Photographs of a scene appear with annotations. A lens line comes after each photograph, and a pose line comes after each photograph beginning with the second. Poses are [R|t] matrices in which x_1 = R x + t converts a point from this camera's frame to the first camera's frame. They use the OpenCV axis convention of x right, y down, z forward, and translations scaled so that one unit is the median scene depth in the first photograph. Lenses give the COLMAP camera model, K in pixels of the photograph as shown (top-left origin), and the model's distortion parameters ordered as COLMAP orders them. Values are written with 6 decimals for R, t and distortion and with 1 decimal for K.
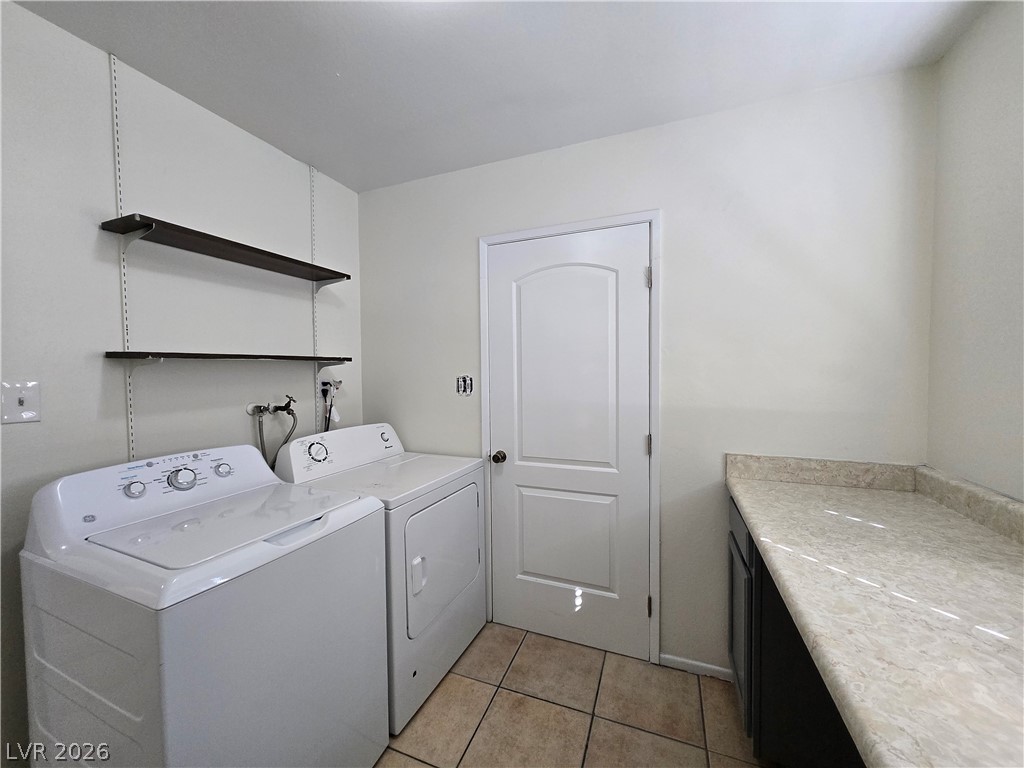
lens RADIAL K [[399.4, 0, 502.5], [0, 399.4, 385.1], [0, 0, 1]] dist [0.001788, 0.000058]
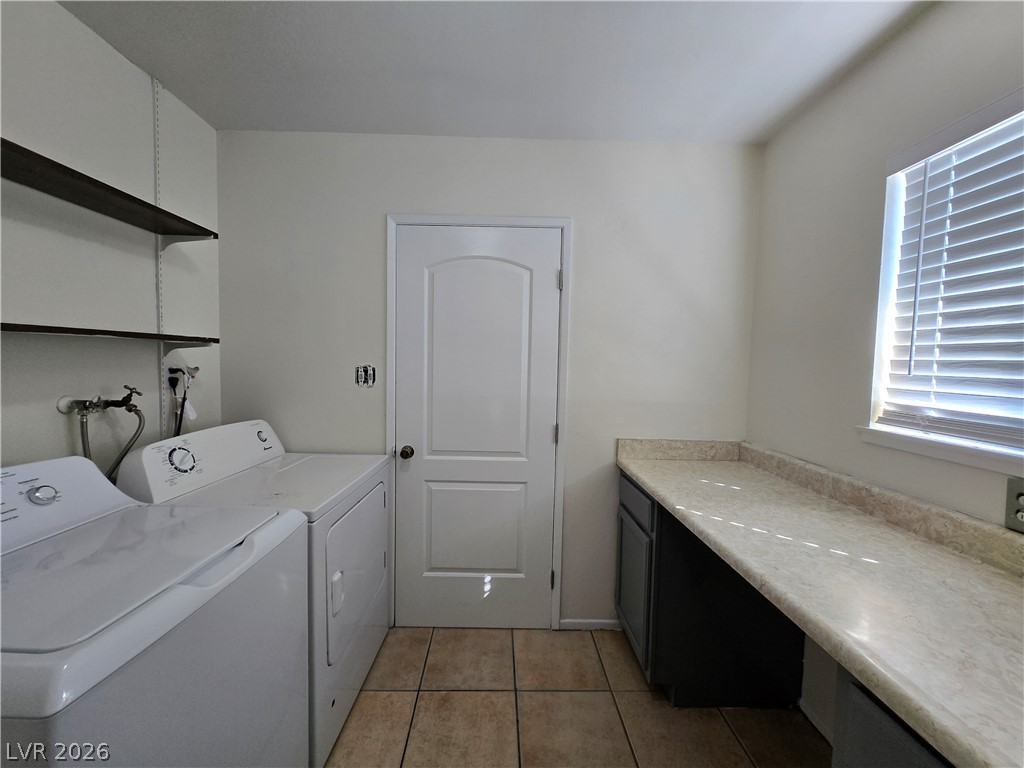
lens RADIAL K [[399.4, 0, 505.8], [0, 399.4, 385.2], [0, 0, 1]] dist [0.001788, 0.000058]
pose [[0.921175, 0.008100, 0.389063, -0.192106], [-0.017934, 0.999605, 0.021651, -0.004206], [-0.388734, -0.026922, 0.920956, 0.051783]]
